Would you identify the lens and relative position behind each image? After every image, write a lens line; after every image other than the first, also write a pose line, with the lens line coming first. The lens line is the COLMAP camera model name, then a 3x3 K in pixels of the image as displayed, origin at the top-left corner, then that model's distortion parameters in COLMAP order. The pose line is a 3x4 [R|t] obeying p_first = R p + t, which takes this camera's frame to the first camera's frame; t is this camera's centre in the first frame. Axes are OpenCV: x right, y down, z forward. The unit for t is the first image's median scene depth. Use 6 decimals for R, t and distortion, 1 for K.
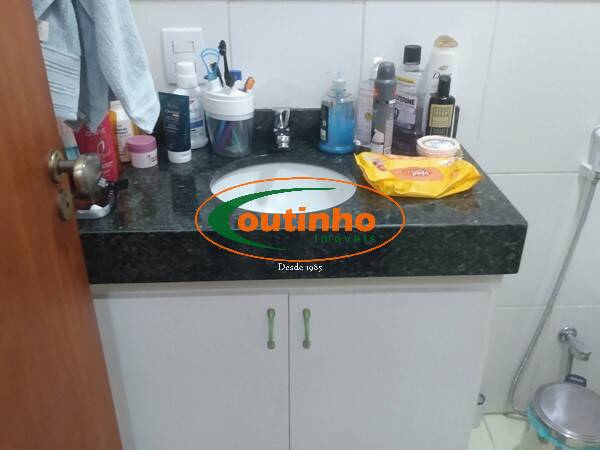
lens RADIAL K [[551.3, 0, 300.0], [0, 551.3, 225.0], [0, 0, 1]] dist [0.099721, -0.240629]
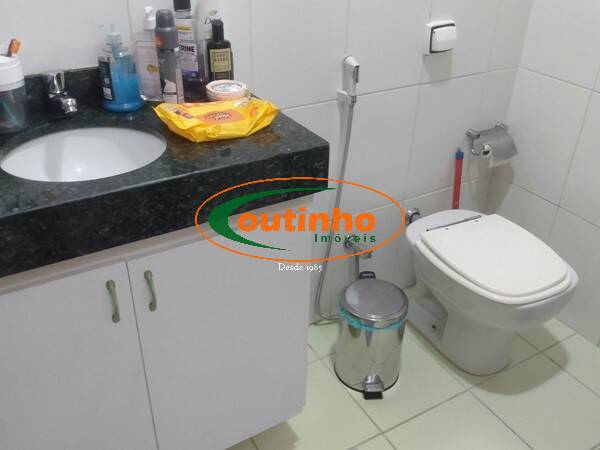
lens RADIAL K [[551.3, 0, 300.0], [0, 551.3, 225.0], [0, 0, 1]] dist [0.099721, -0.240629]
pose [[0.878112, -0.234071, 0.417289, -0.123754], [0.205659, 0.972133, 0.112529, 0.016034], [-0.432000, -0.012993, 0.901780, -0.000874]]
